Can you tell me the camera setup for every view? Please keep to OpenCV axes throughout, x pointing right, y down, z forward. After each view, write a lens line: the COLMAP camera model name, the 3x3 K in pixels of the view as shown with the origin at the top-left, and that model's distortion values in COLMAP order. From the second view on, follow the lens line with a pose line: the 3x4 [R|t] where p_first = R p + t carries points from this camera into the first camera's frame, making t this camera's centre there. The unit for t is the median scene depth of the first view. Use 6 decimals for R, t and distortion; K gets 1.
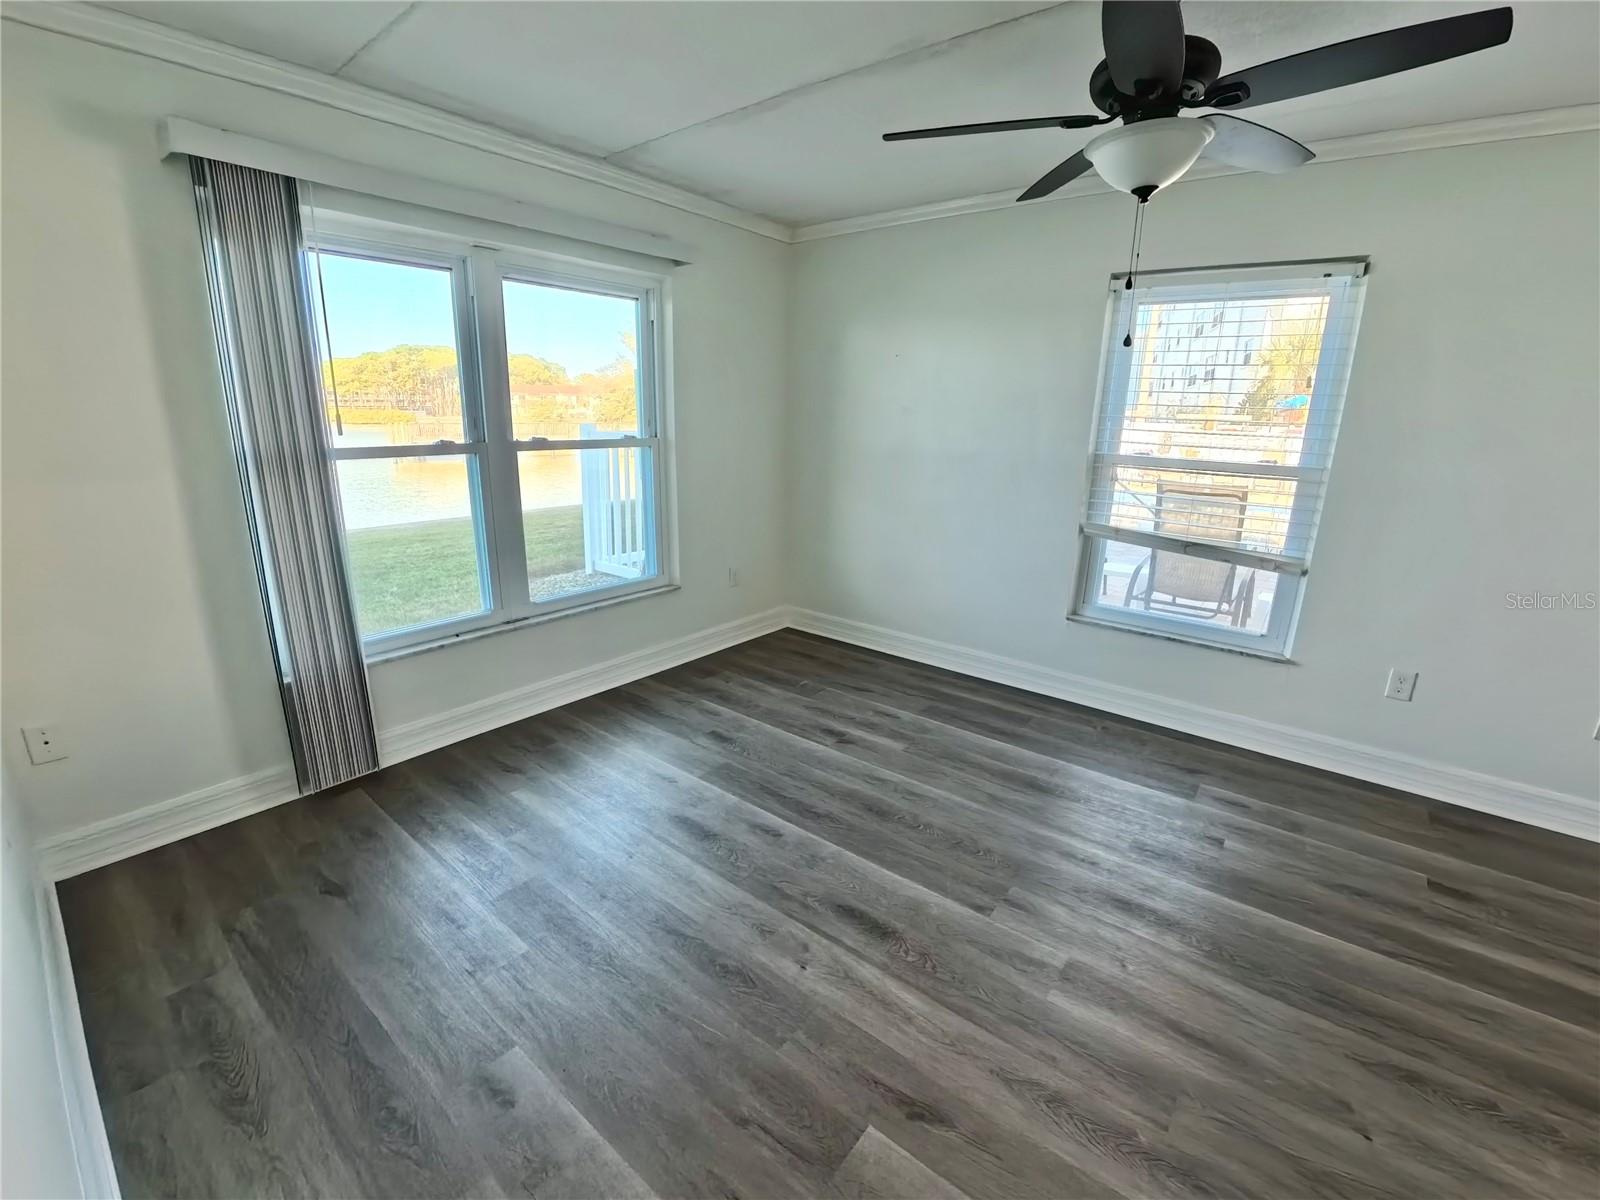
lens RADIAL K [[675.2, 0, 800.0], [0, 675.2, 600.0], [0, 0, 1]] dist [-0.055975, 0.007082]
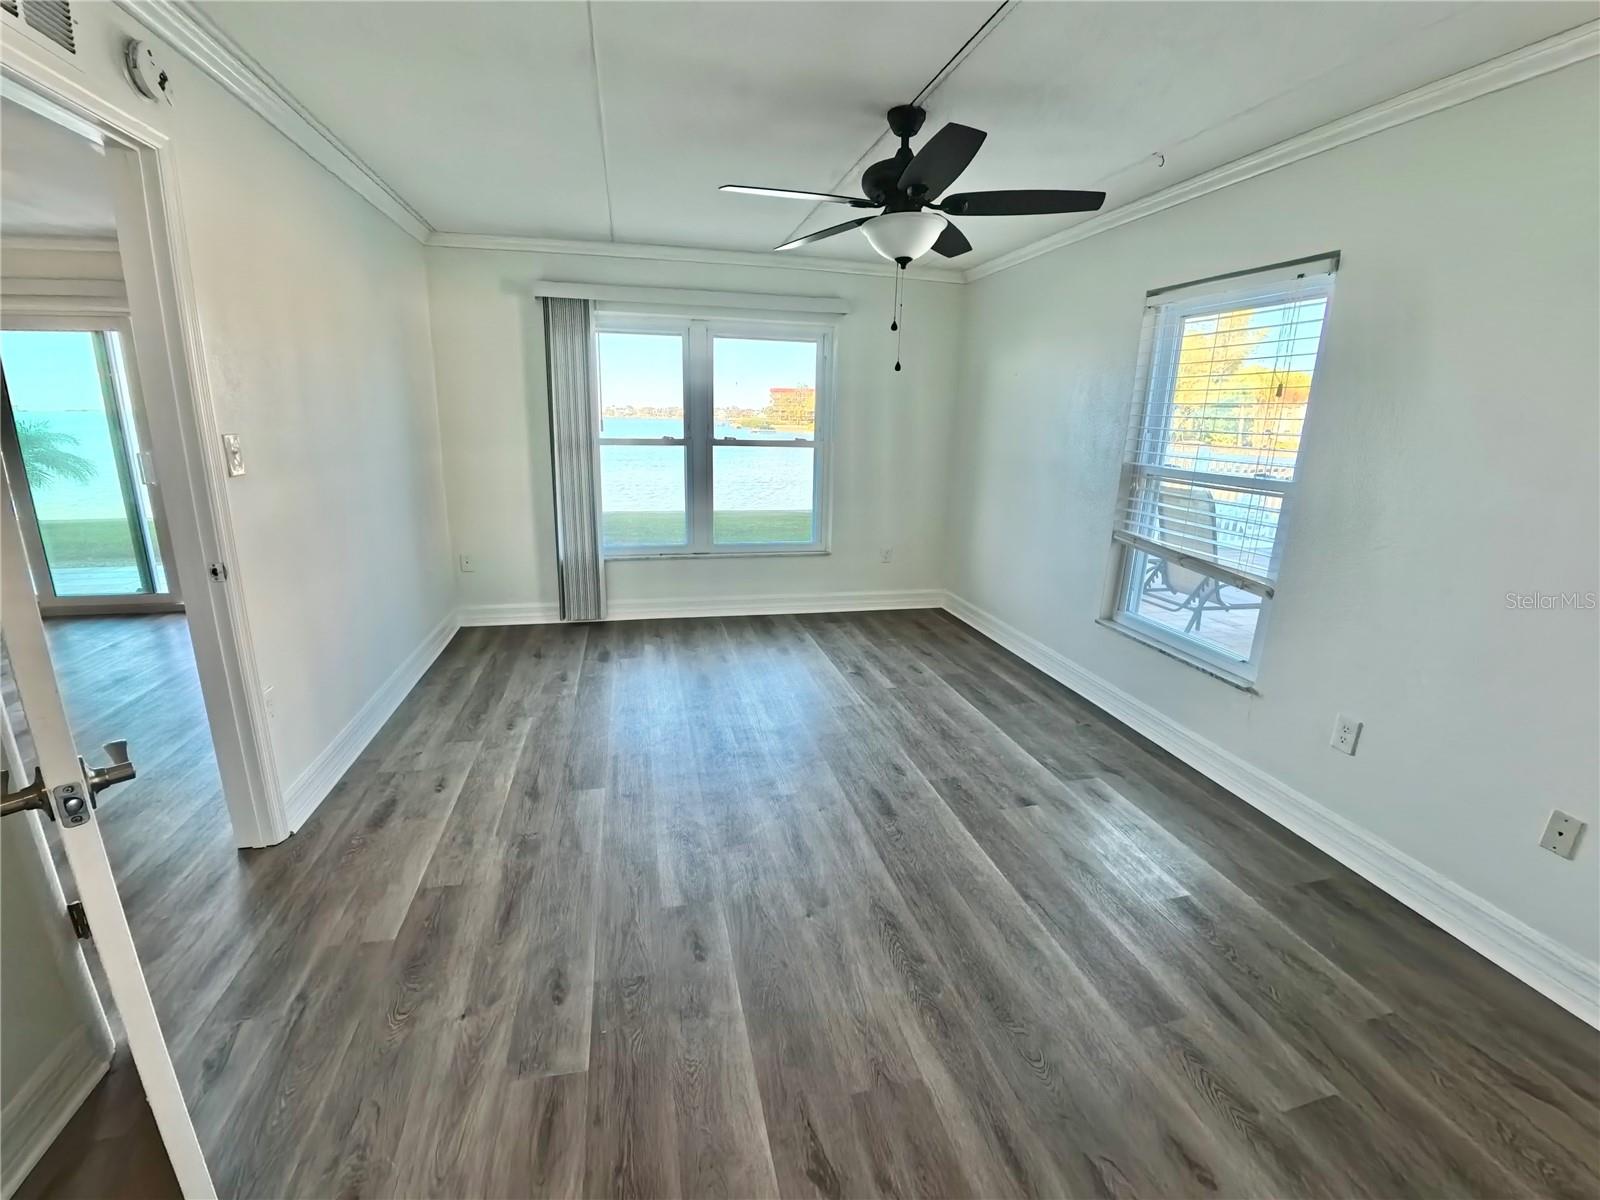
lens RADIAL K [[673.5, 0, 800.0], [0, 673.5, 600.0], [0, 0, 1]] dist [-0.055991, 0.006830]
pose [[0.789034, 0.160620, -0.592982, 0.794809], [-0.174705, 0.984031, 0.034077, 0.049400], [0.588986, 0.076709, 0.804495, -0.132845]]
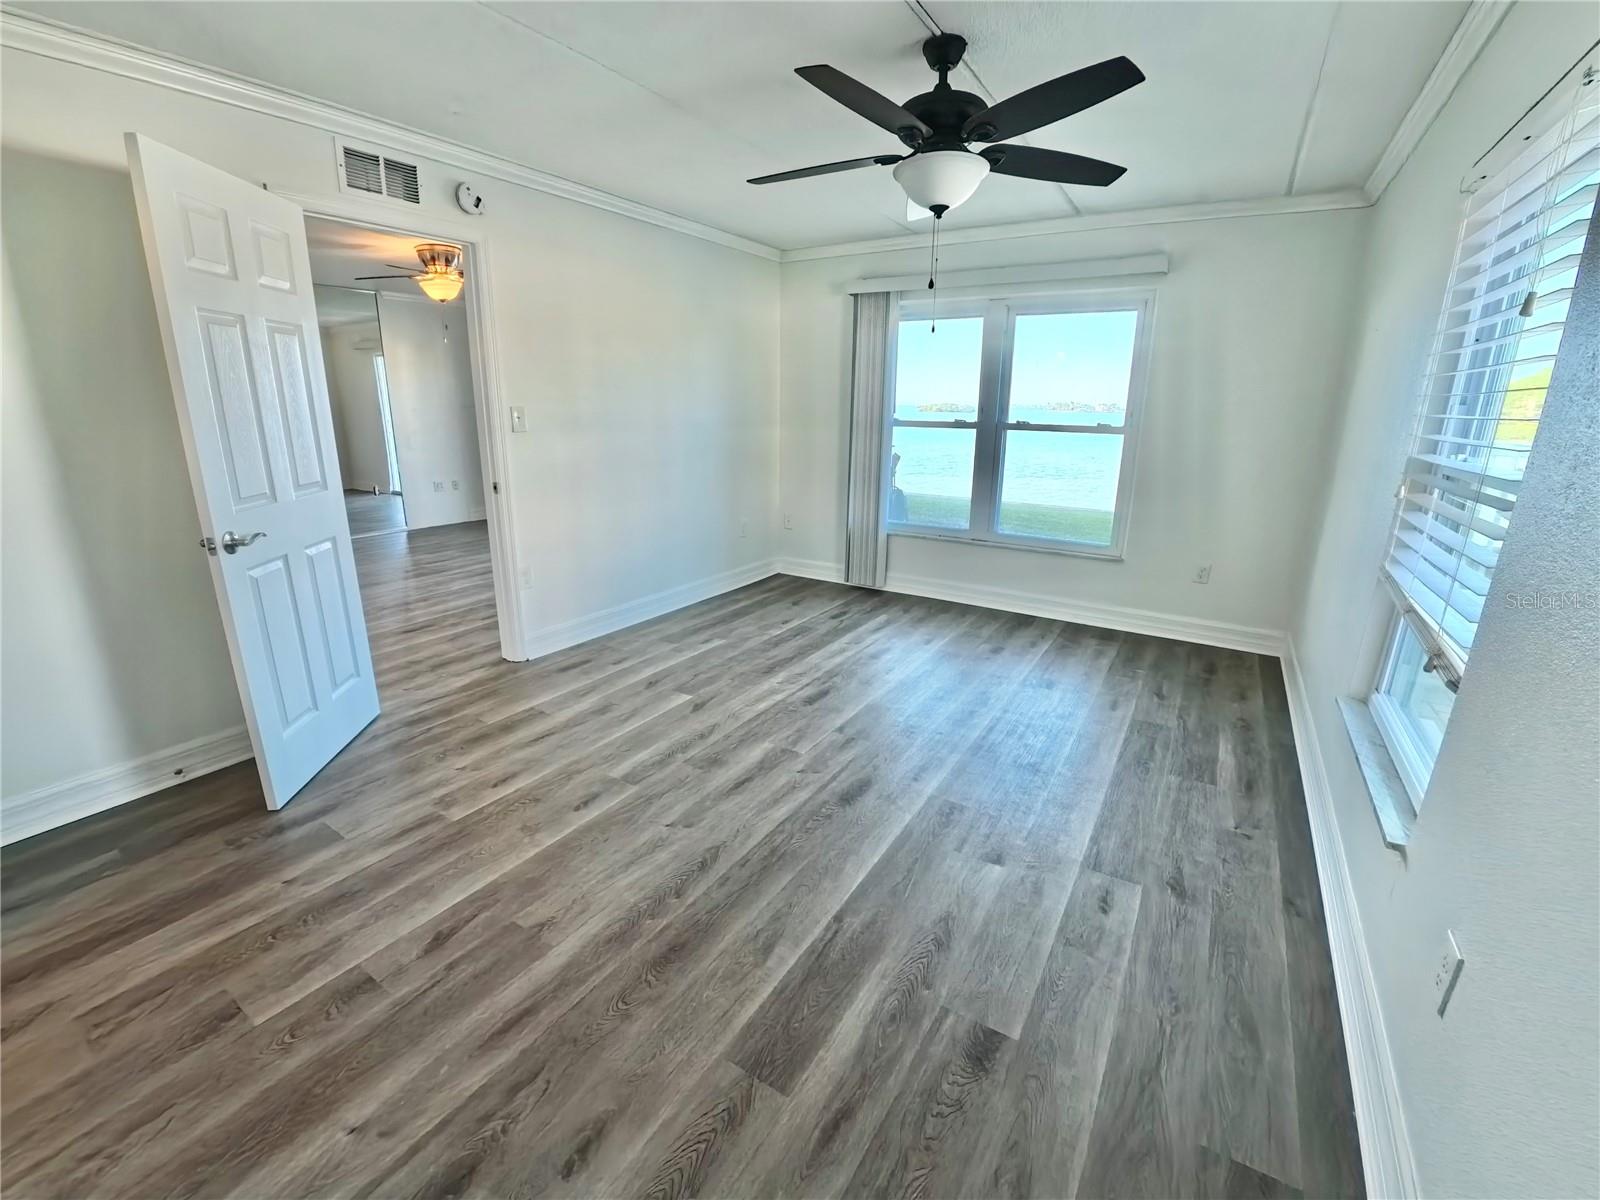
lens RADIAL K [[673.5, 0, 800.0], [0, 673.5, 600.0], [0, 0, 1]] dist [-0.055991, 0.006830]
pose [[0.112582, 0.259107, -0.959265, 1.160751], [-0.274548, 0.935931, 0.220583, -0.075273], [0.954960, 0.238530, 0.176507, 0.421764]]
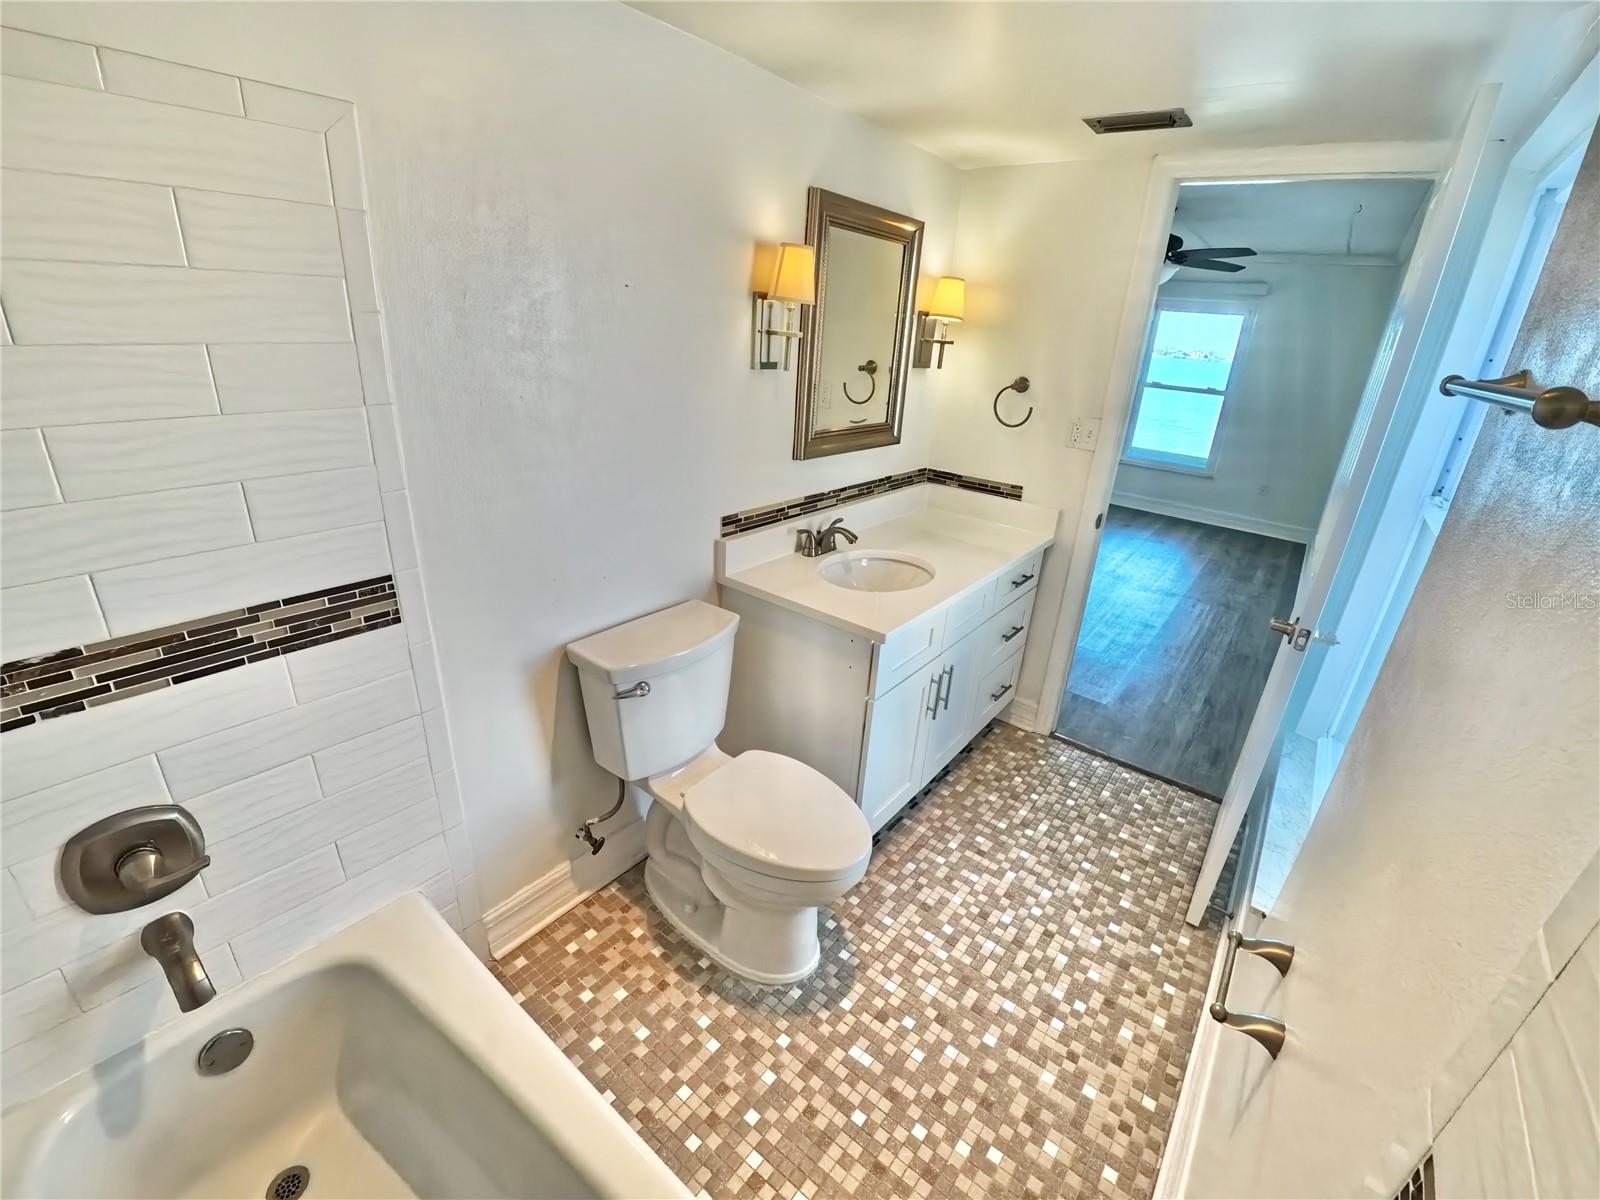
lens RADIAL K [[673.5, 0, 800.0], [0, 673.5, 600.0], [0, 0, 1]] dist [-0.055991, 0.006830]
pose [[0.004580, 0.357485, -0.933908, 2.103980], [-0.323760, 0.884145, 0.336849, 0.045058], [0.946128, 0.300819, 0.119789, -0.172503]]
